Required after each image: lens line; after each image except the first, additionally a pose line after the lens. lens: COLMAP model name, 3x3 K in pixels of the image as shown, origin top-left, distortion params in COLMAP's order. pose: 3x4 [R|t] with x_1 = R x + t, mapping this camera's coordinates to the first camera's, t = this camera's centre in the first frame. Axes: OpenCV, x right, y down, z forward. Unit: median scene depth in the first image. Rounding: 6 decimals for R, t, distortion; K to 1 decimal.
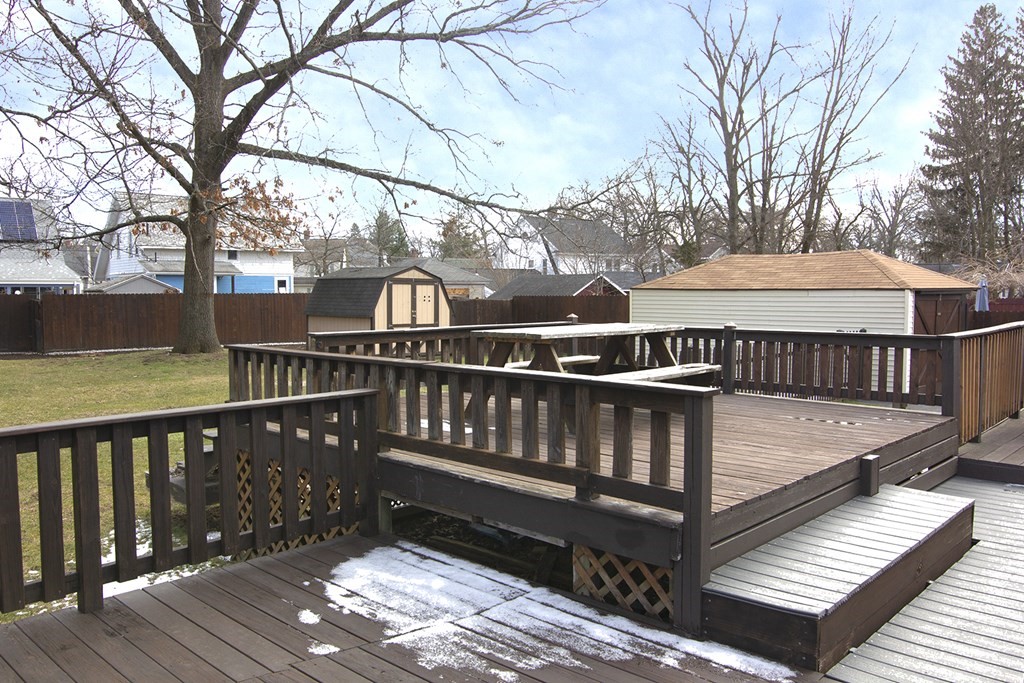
lens RADIAL K [[791.8, 0, 458.8], [0, 791.8, 341.7], [0, 0, 1]] dist [-0.002426, -0.004418]
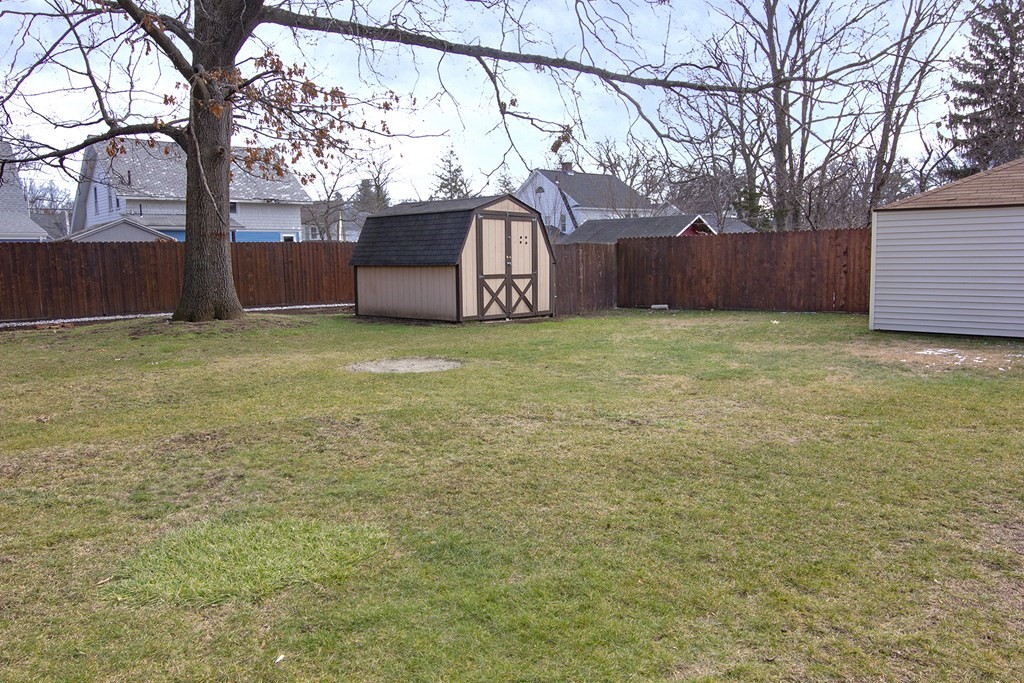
lens RADIAL K [[742.6, 0, 498.1], [0, 742.6, 344.2], [0, 0, 1]] dist [-0.007737, -0.004133]
pose [[0.996613, -0.024002, 0.078651, -0.121823], [0.019780, 0.998344, 0.054023, 0.004935], [-0.079817, -0.052284, 0.995437, 0.309346]]
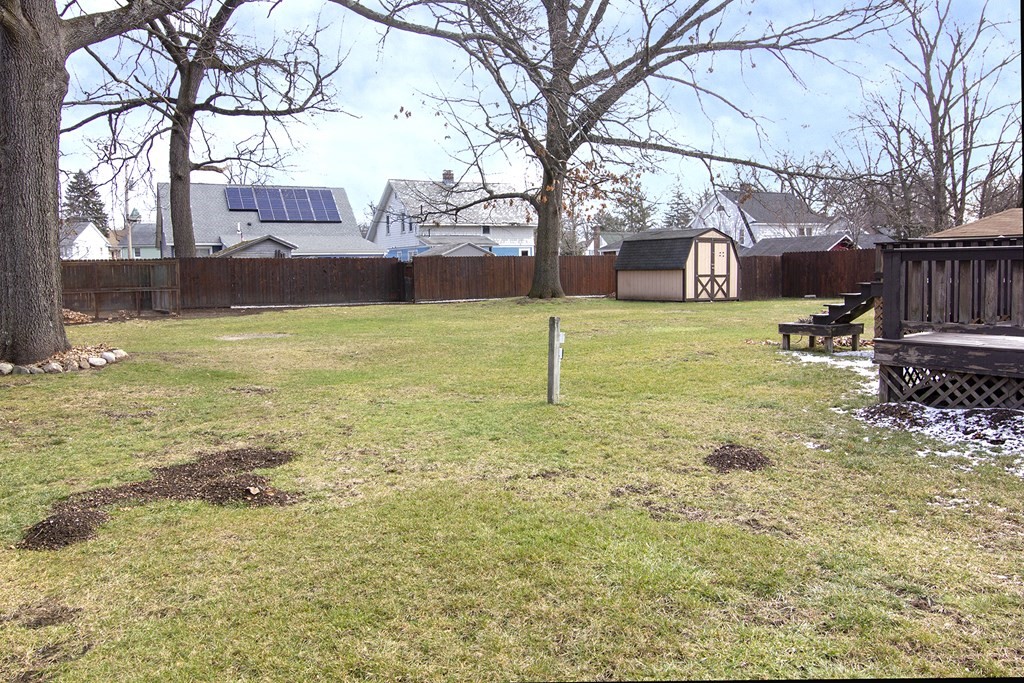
lens RADIAL K [[750.3, 0, 508.9], [0, 750.3, 330.9], [0, 0, 1]] dist [0.010100, -0.004523]
pose [[0.991796, -0.005528, -0.127711, -0.223091], [0.007870, 0.999810, 0.017839, 0.042260], [0.127588, -0.018698, 0.991651, -0.211581]]
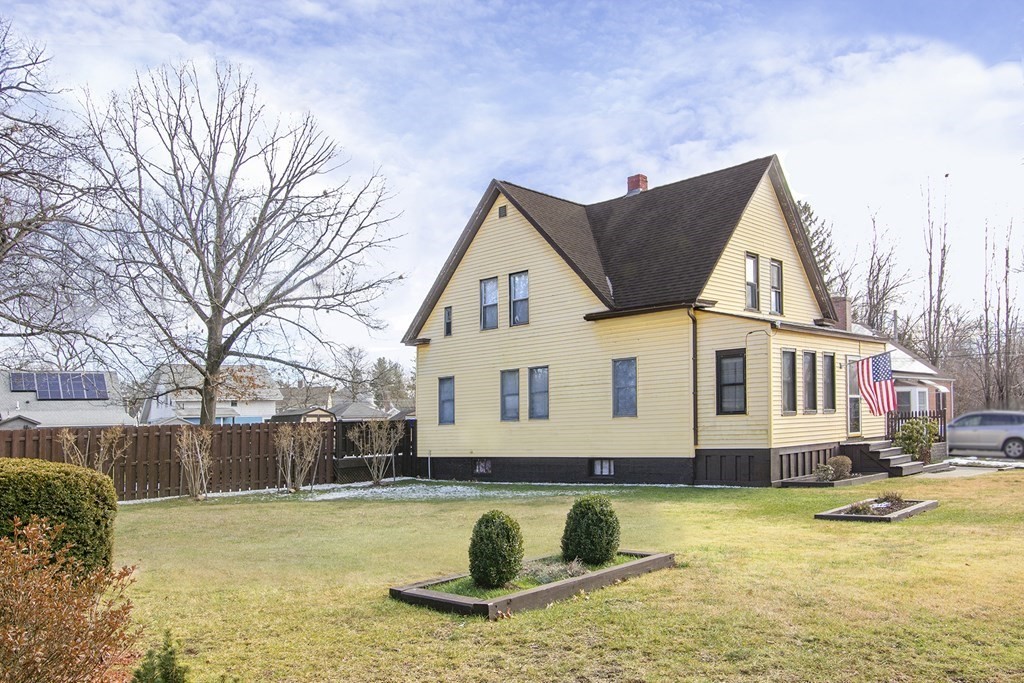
lens RADIAL K [[791.8, 0, 458.8], [0, 791.8, 341.7], [0, 0, 1]] dist [-0.002426, -0.004418]
pose [[0.999391, -0.029978, -0.017844, 0.319768], [0.026422, 0.984396, -0.173972, 0.088625], [0.022781, 0.173395, 0.984589, -0.909557]]
